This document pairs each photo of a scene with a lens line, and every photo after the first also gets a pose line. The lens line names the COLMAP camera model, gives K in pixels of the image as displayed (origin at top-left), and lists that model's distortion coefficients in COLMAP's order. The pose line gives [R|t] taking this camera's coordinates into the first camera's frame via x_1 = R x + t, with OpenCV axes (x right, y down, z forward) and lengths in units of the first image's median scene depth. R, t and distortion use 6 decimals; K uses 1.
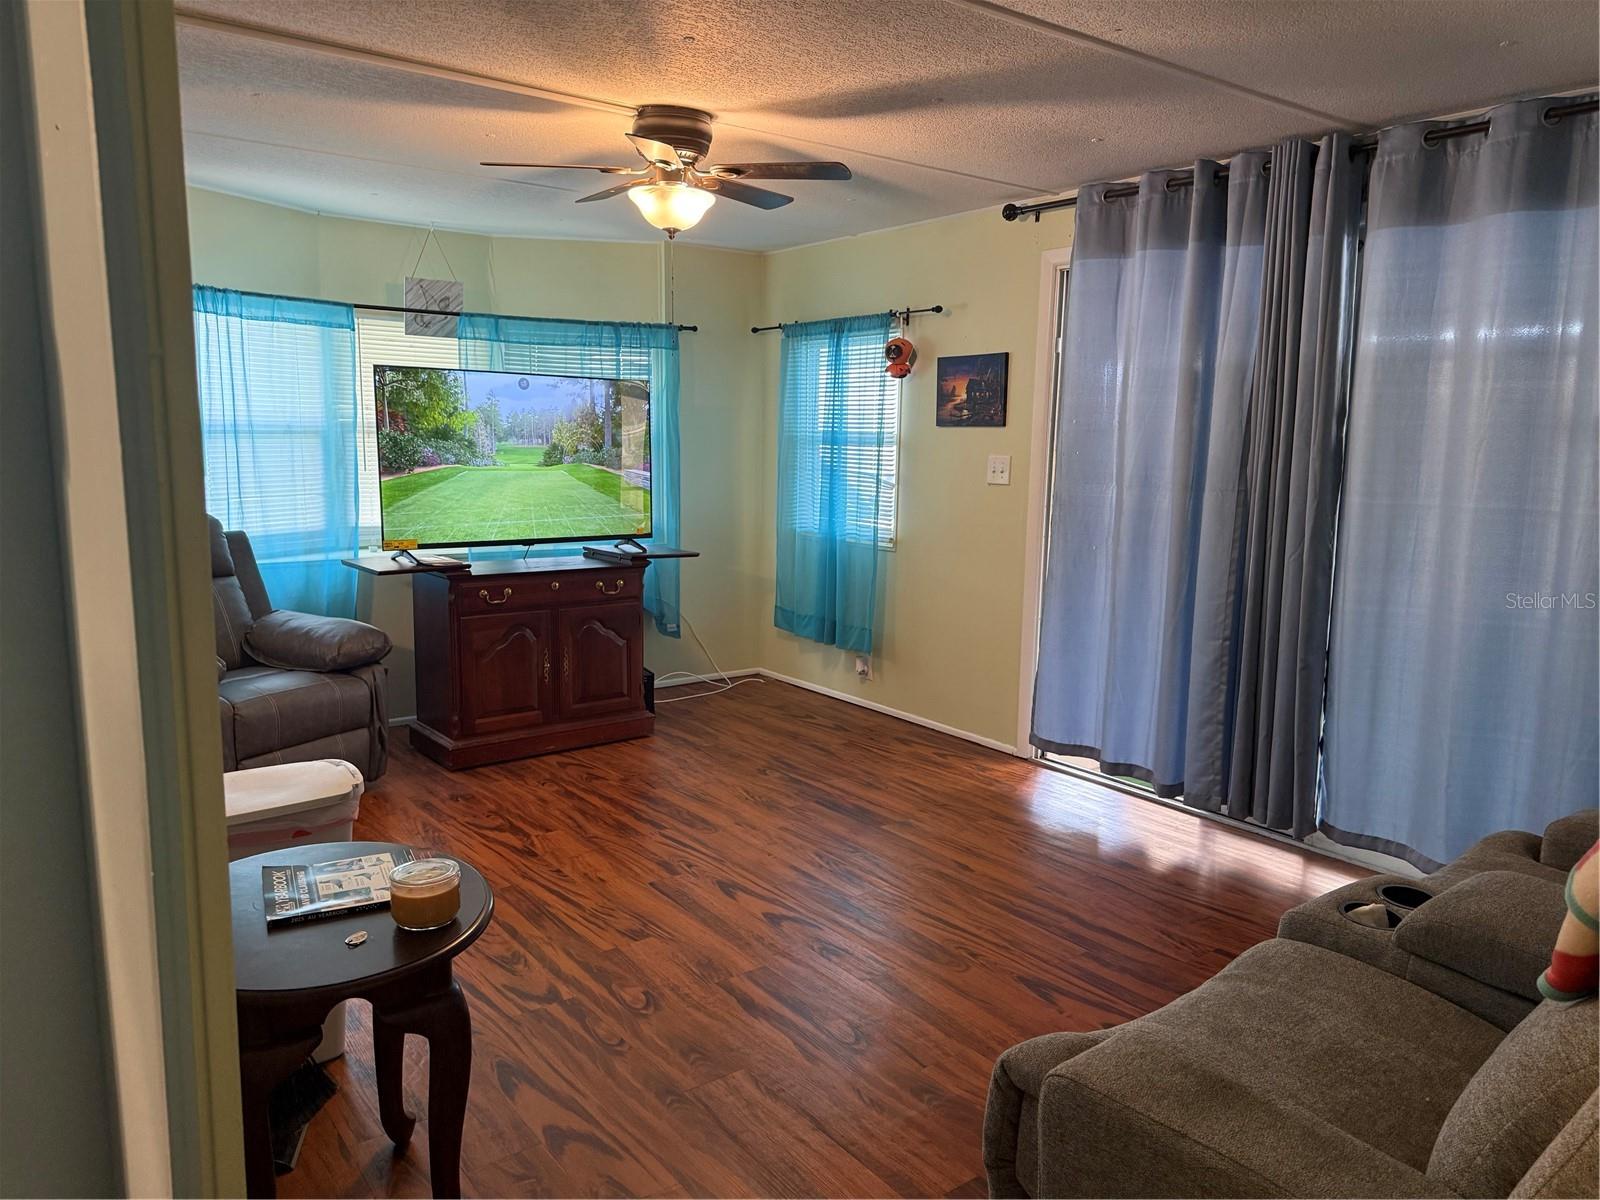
lens RADIAL K [[1140.3, 0, 801.7], [0, 1140.3, 600.3], [0, 0, 1]] dist [0.035593, -0.016361]
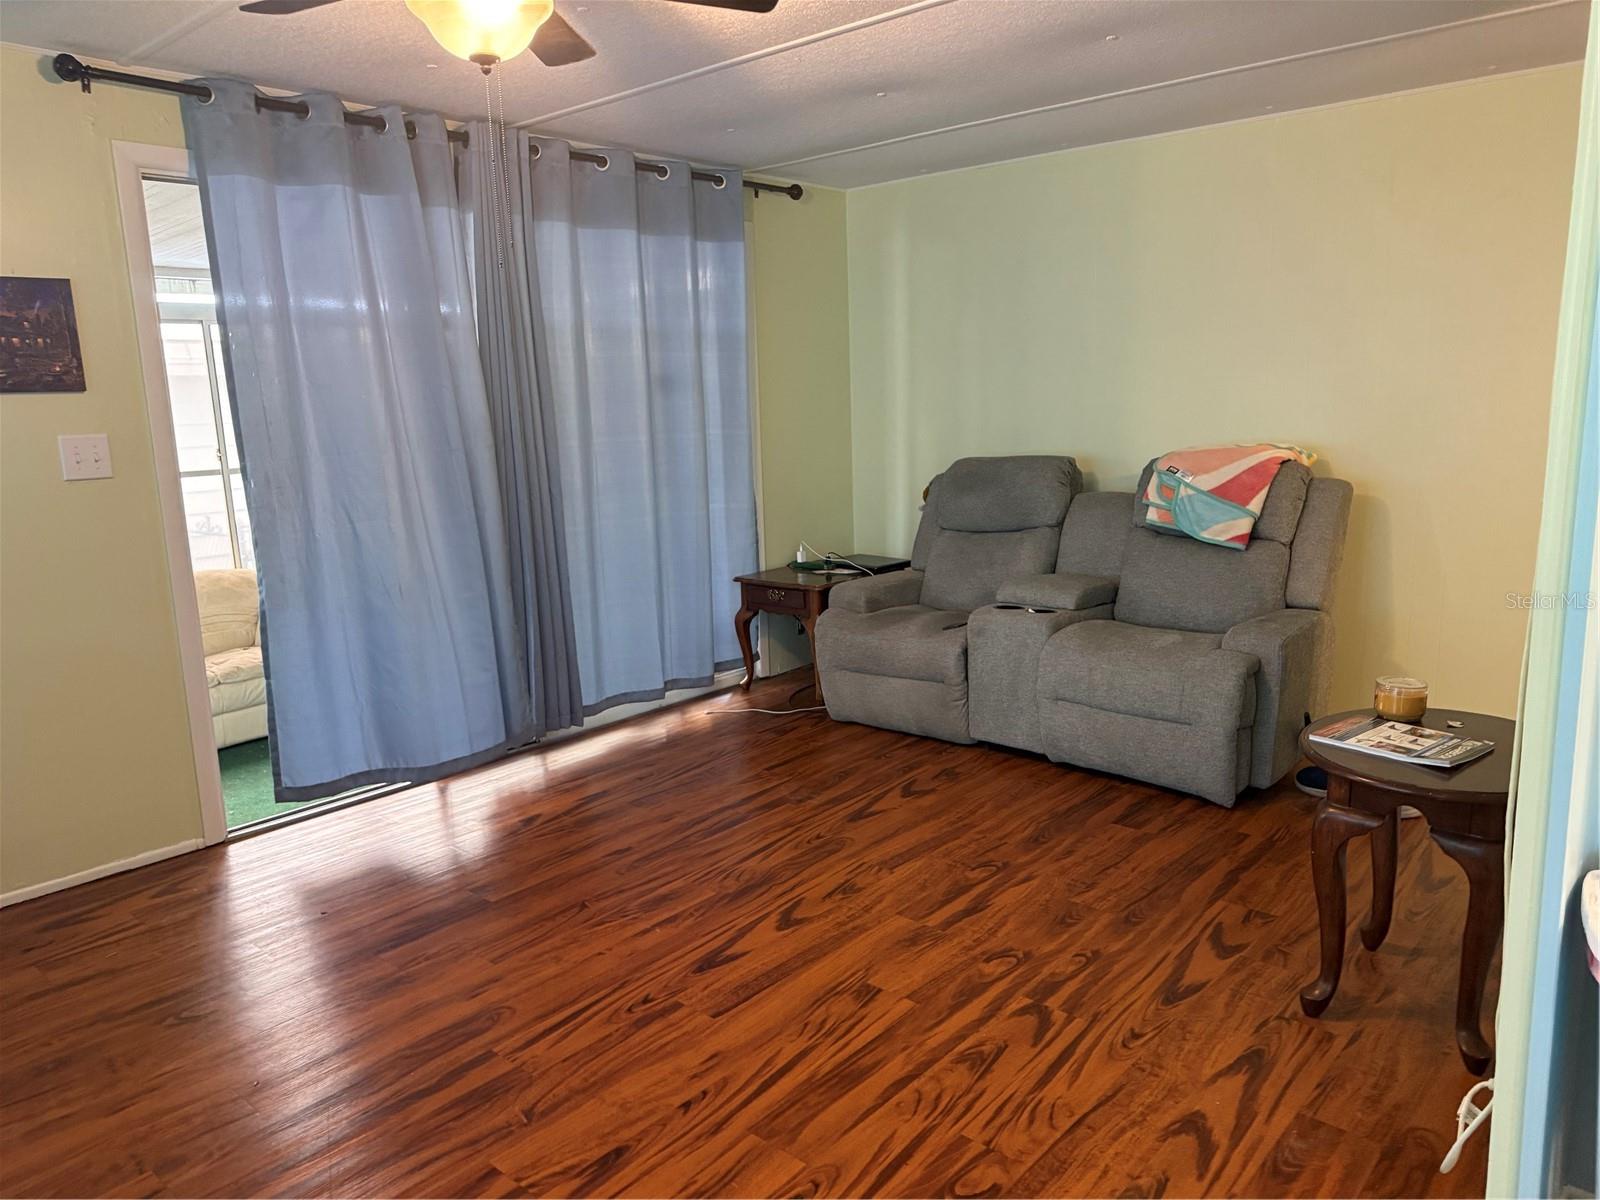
lens RADIAL K [[1140.3, 0, 804.2], [0, 1140.3, 602.7], [0, 0, 1]] dist [0.035593, -0.016361]
pose [[-0.203445, -0.195954, 0.959277, -0.812917], [0.174084, 0.956916, 0.232392, -0.169114], [-0.963486, 0.214274, -0.160567, 1.028160]]
